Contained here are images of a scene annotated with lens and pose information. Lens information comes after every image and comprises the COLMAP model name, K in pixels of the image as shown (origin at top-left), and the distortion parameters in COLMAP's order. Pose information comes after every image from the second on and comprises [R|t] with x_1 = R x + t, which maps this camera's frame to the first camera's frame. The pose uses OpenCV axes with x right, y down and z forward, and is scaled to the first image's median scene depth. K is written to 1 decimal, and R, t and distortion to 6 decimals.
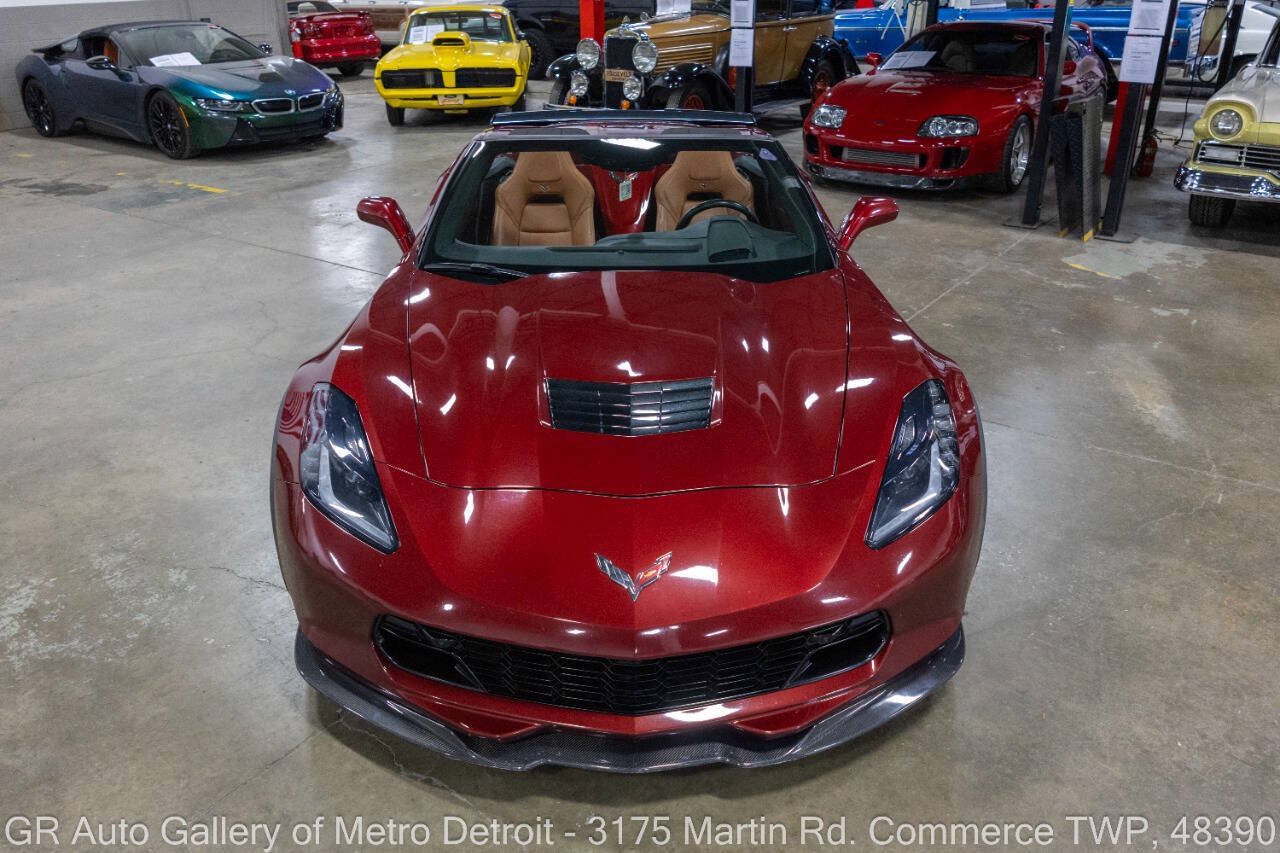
lens RADIAL K [[999.2, 0, 640.0], [0, 999.2, 426.5], [0, 0, 1]] dist [0.001723, -0.030085]
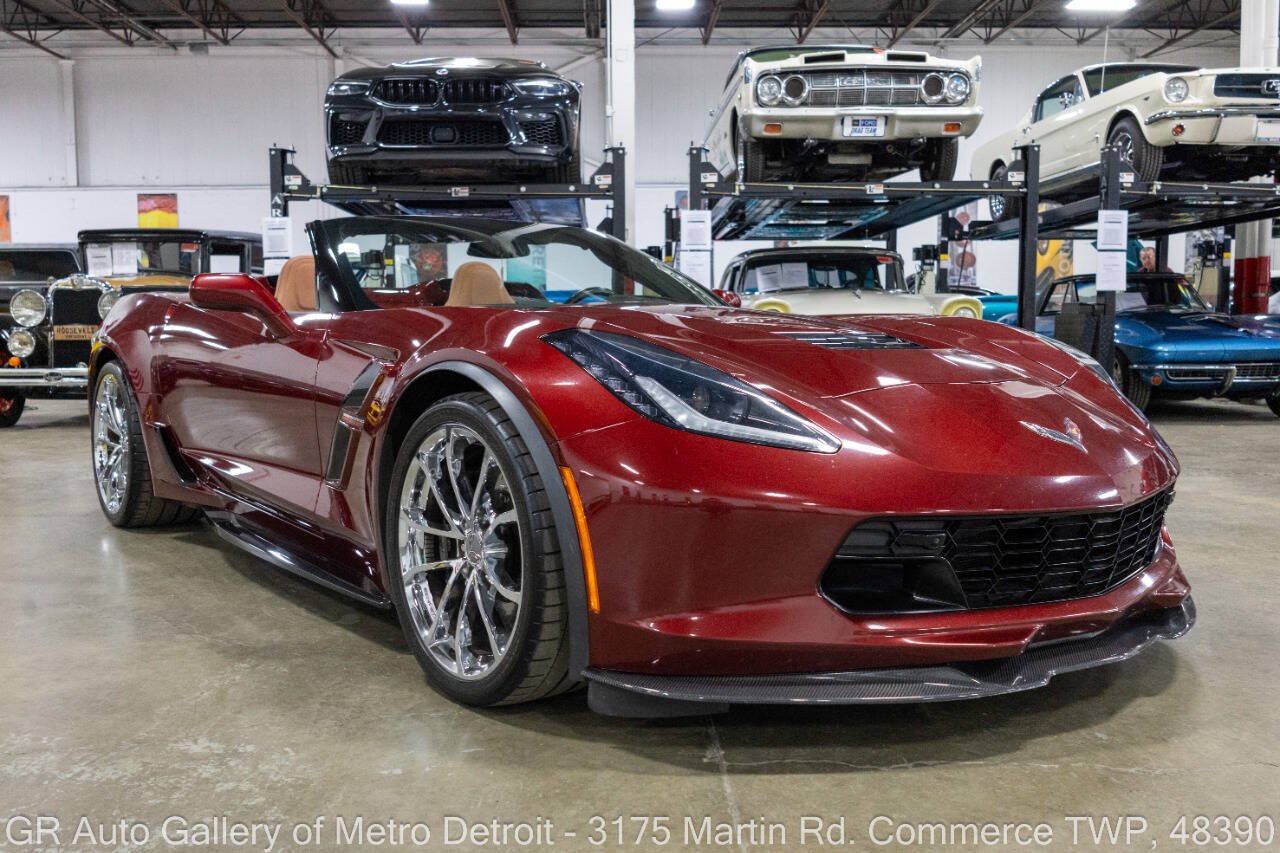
lens RADIAL K [[1117.2, 0, 640.0], [0, 1117.2, 426.5], [0, 0, 1]] dist [0.006538, -0.057694]
pose [[0.792602, -0.048784, 0.607784, -0.257510], [0.255159, 0.931855, -0.257953, 0.083631], [-0.553783, 0.359536, 0.751038, 0.119274]]
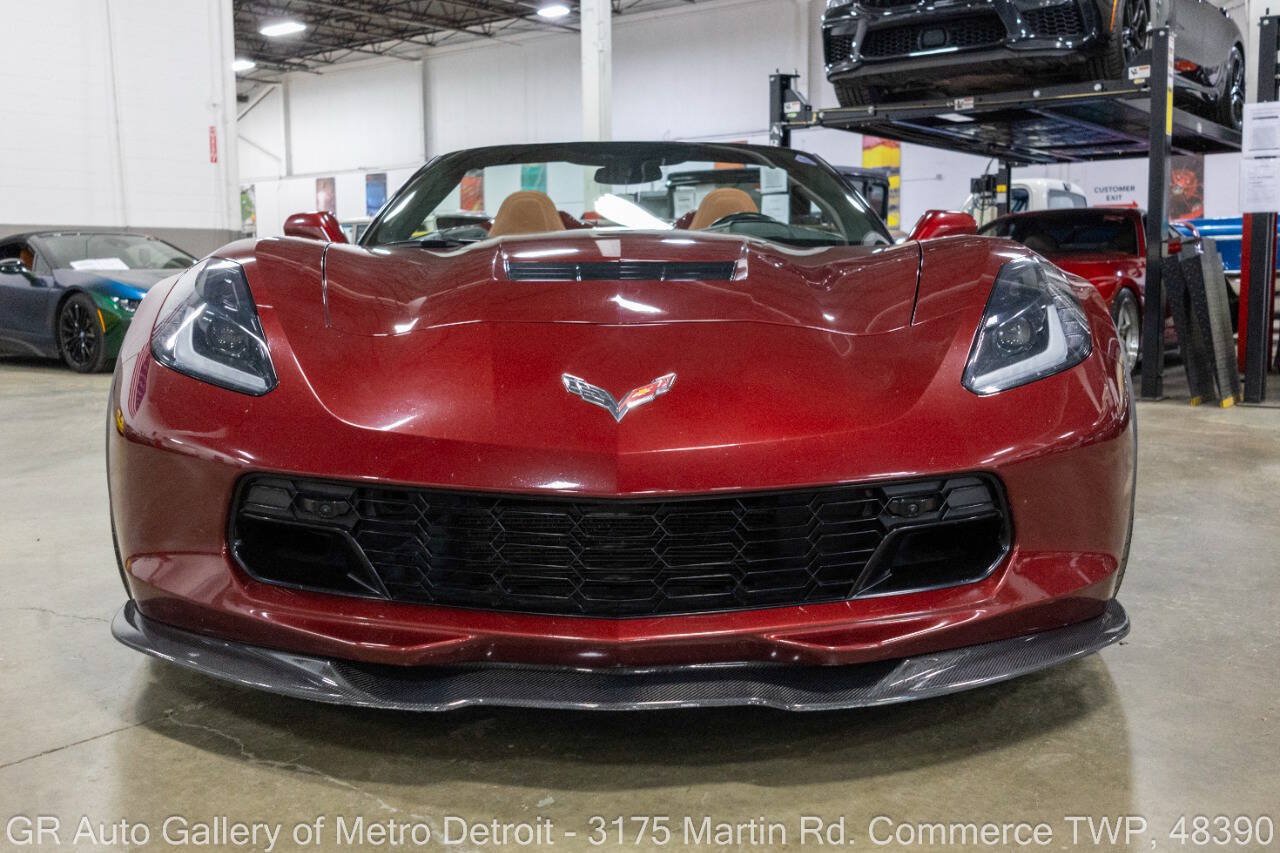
lens RADIAL K [[1264.1, 0, 640.0], [0, 1264.1, 426.5], [0, 0, 1]] dist [-0.004080, -0.040550]
pose [[0.999855, -0.002005, -0.016904, 0.005916], [-0.003336, 0.950703, -0.310084, 0.113962], [0.016692, 0.310096, 0.950559, 0.053575]]
